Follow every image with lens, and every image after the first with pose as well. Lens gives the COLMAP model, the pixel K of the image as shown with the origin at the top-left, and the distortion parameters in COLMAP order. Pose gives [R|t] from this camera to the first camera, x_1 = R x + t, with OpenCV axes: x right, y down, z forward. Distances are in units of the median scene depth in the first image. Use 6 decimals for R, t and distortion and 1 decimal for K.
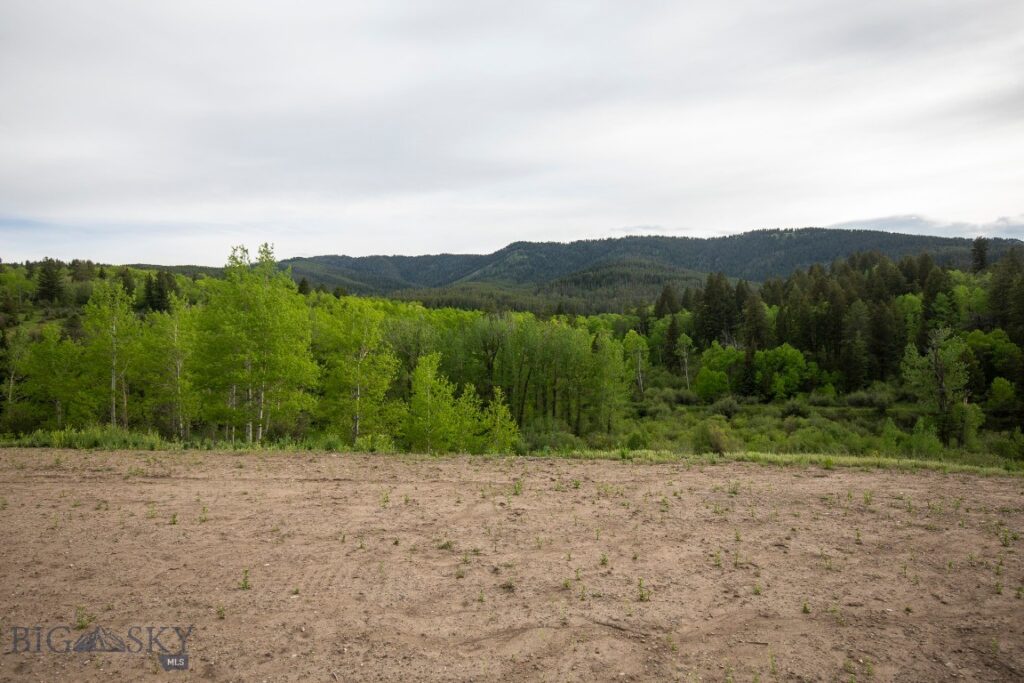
lens RADIAL K [[553.7, 0, 513.3], [0, 553.7, 340.0], [0, 0, 1]] dist [0.001232, -0.000076]
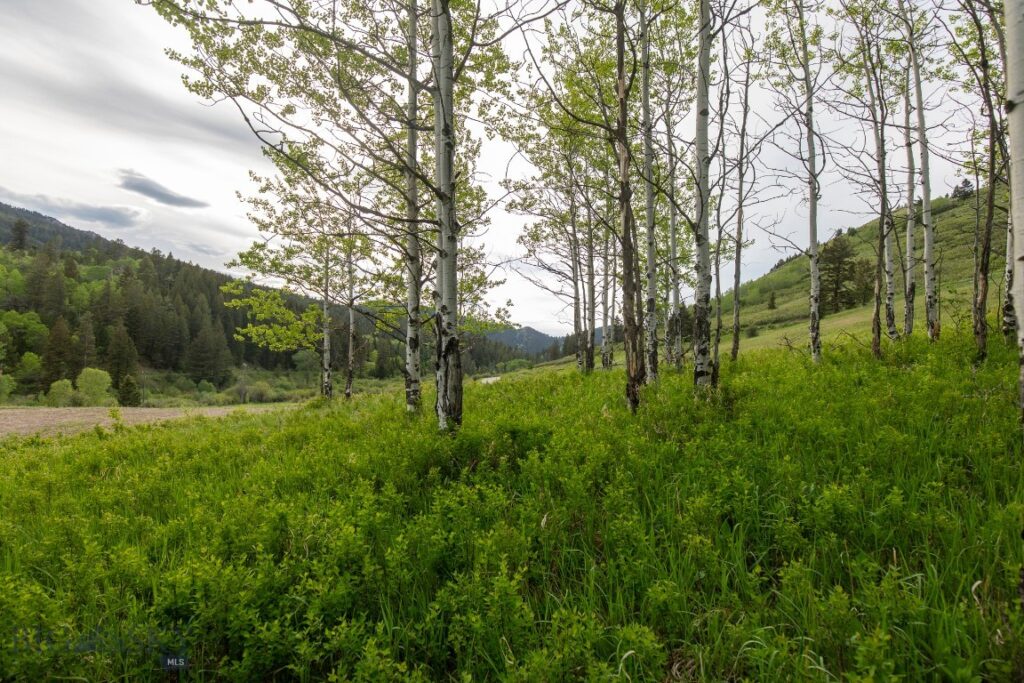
lens RADIAL K [[521.2, 0, 513.6], [0, 521.2, 340.0], [0, 0, 1]] dist [0.001475, 0.000262]
pose [[0.100286, 0.026840, 0.994597, -0.157734], [-0.080045, 0.996614, -0.018823, -0.022028], [-0.991734, -0.077725, 0.102094, -0.170699]]
